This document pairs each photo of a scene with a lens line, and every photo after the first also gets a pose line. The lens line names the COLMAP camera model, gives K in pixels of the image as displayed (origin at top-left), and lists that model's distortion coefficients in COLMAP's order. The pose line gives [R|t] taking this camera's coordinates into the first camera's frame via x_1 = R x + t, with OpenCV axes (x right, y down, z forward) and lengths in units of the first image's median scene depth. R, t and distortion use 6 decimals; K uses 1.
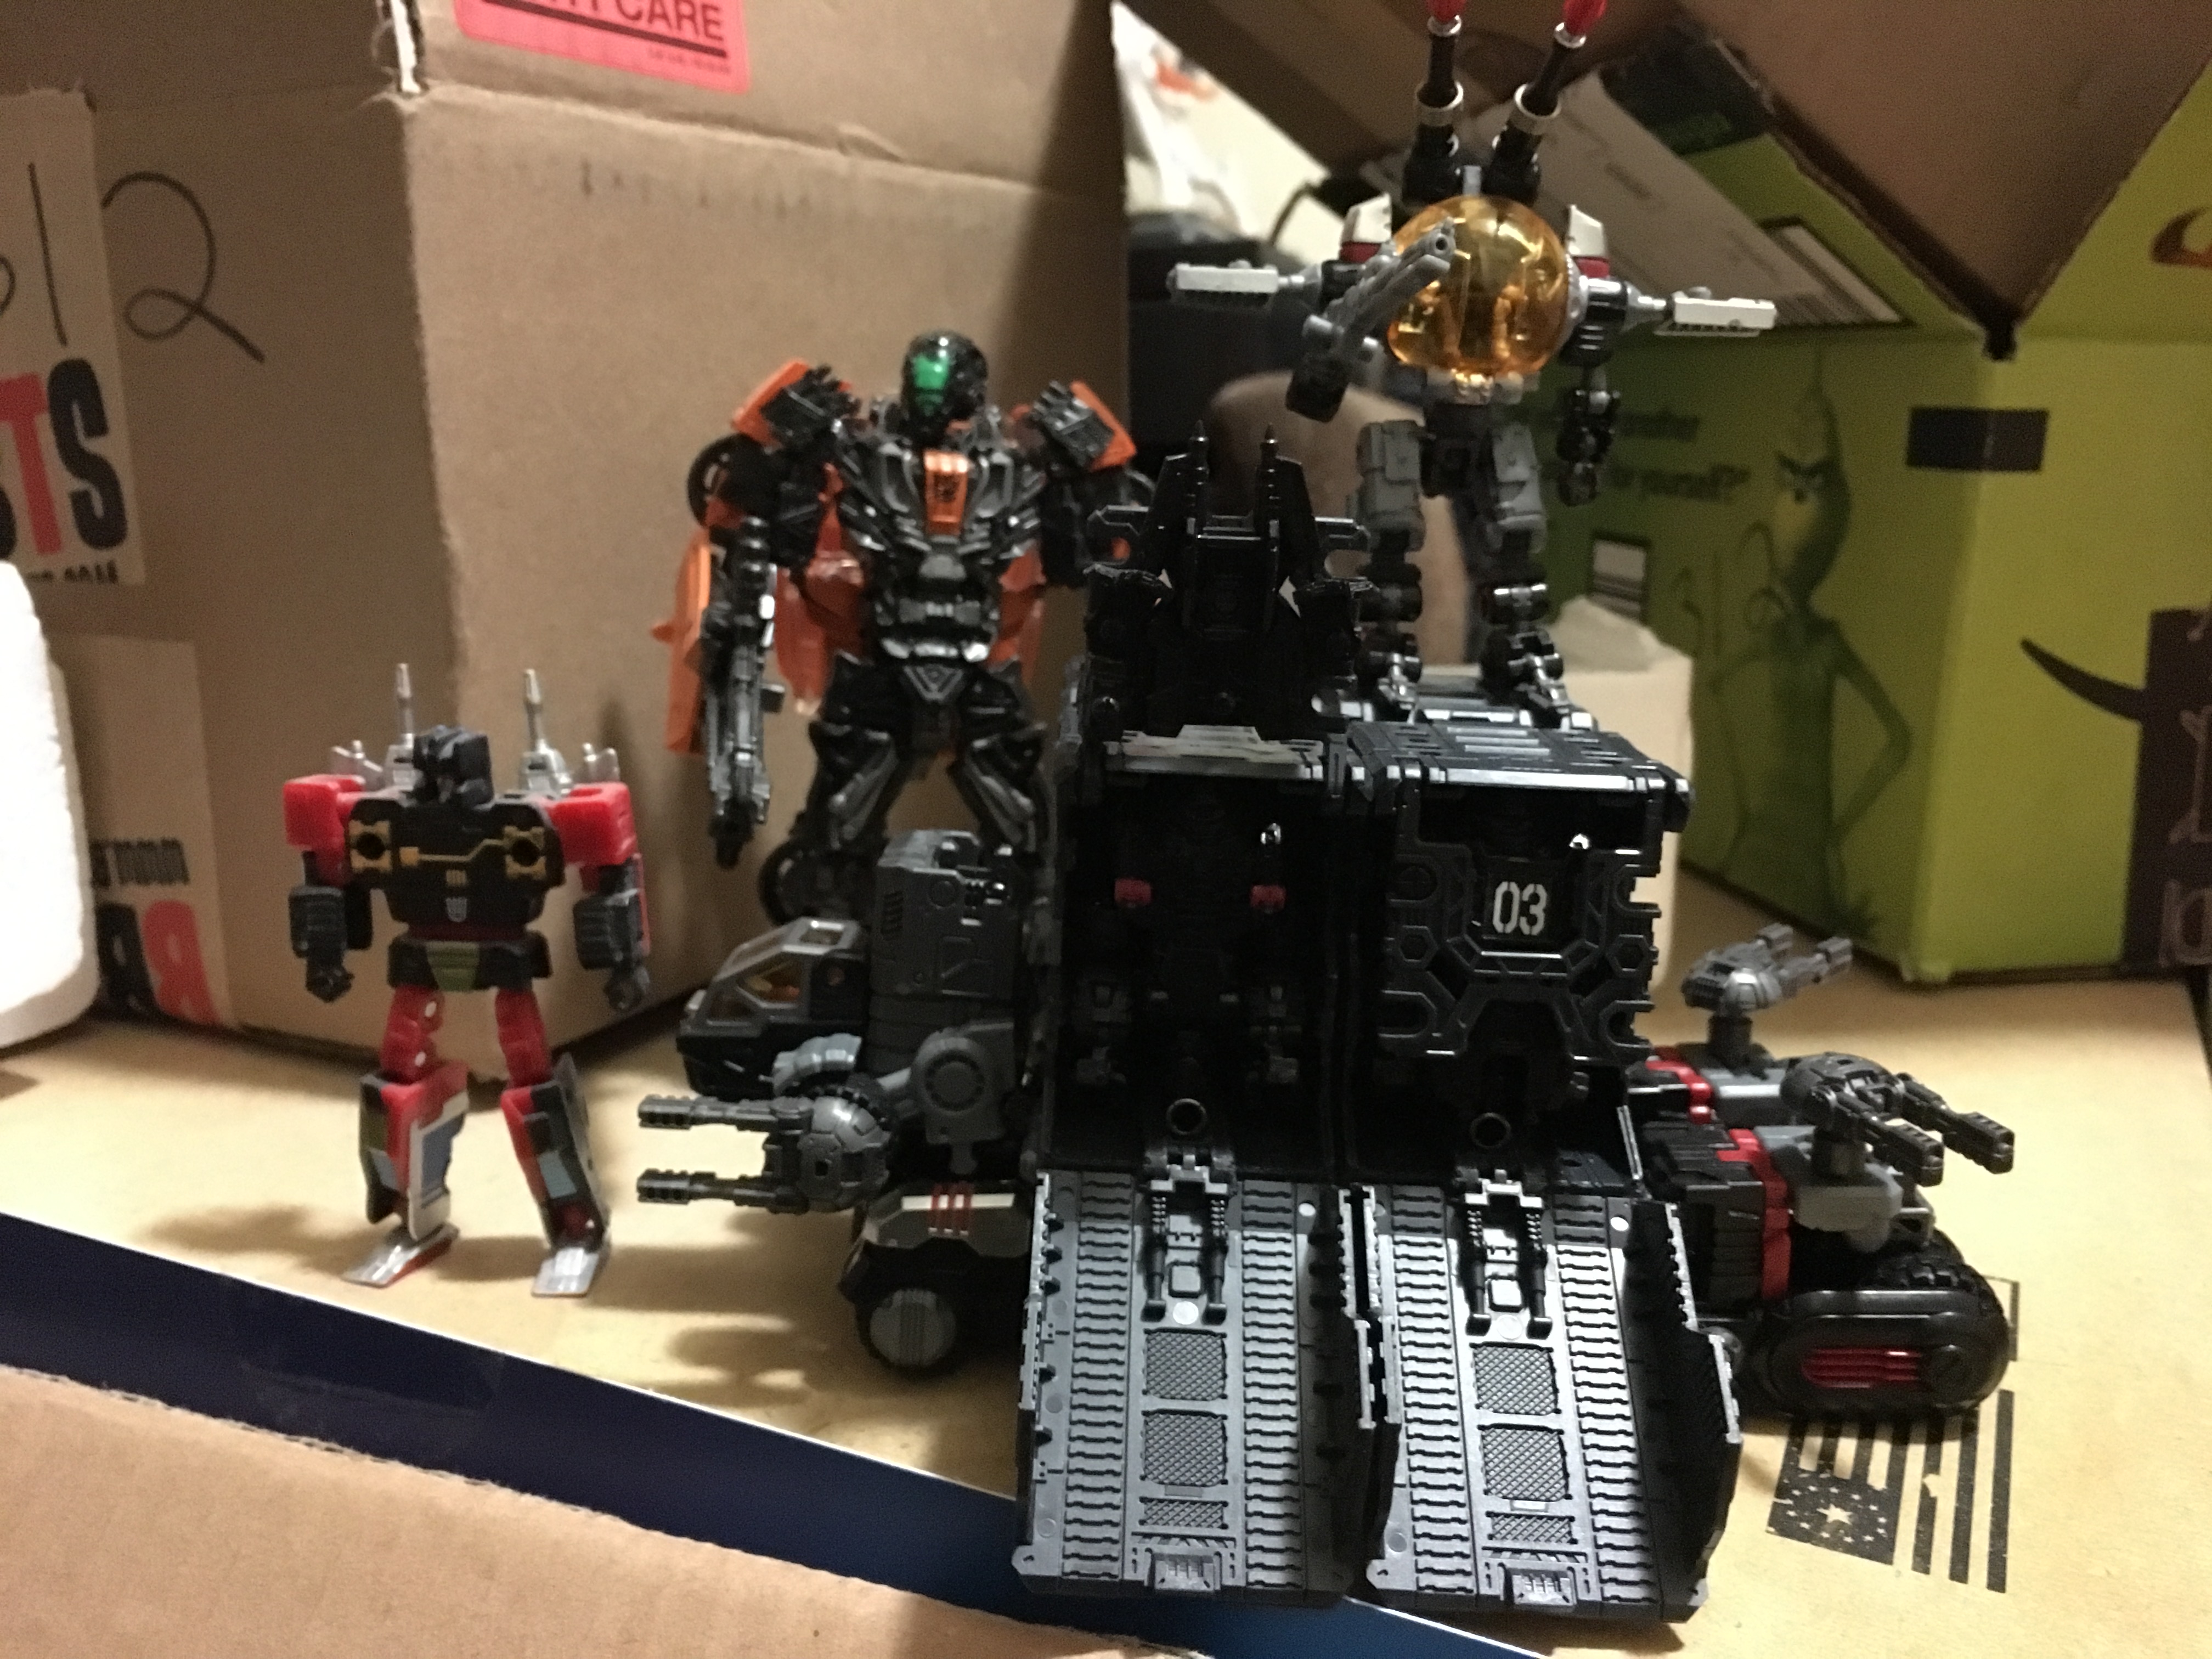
lens RADIAL K [[1942.0, 0, 1106.0], [0, 1942.0, 829.5], [0, 0, 1]] dist [0.013579, 0.005450]
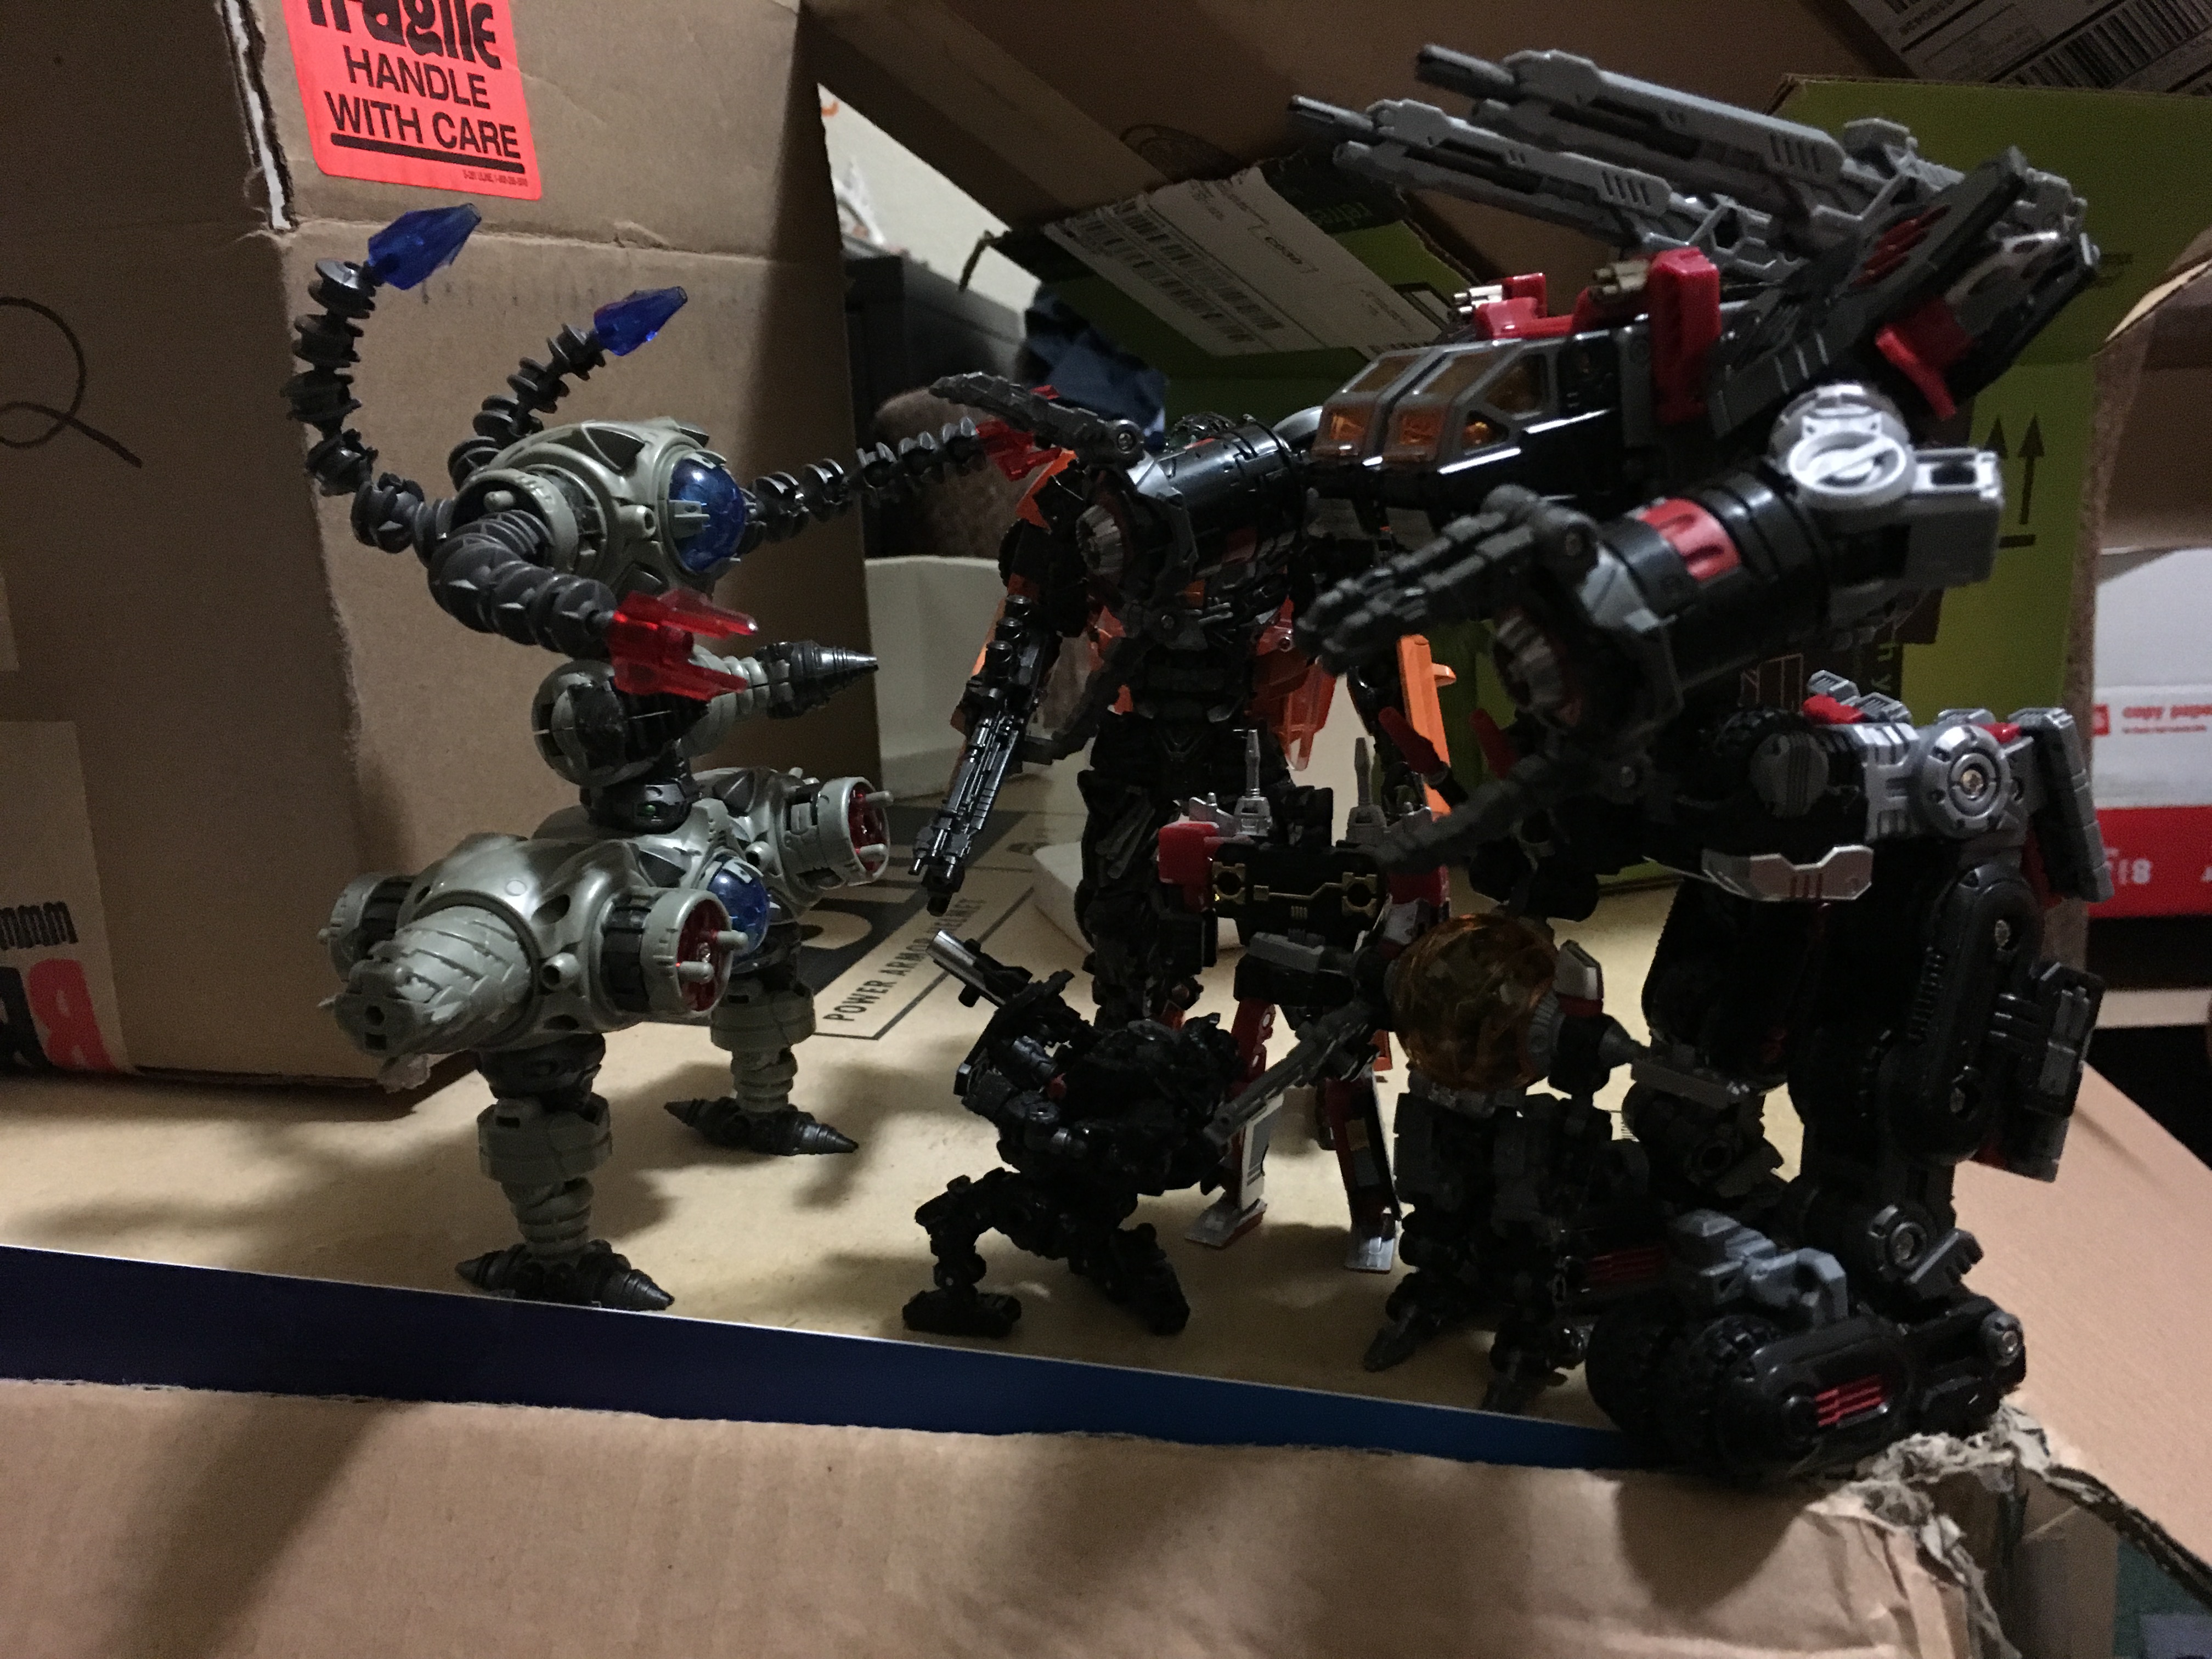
lens RADIAL K [[1942.0, 0, 1106.0], [0, 1942.0, 829.5], [0, 0, 1]] dist [0.013579, 0.005450]
pose [[0.978375, -0.080138, 0.190684, -0.113736], [0.077981, 0.996778, 0.018801, -0.010640], [-0.191576, -0.003525, 0.981471, -0.182080]]
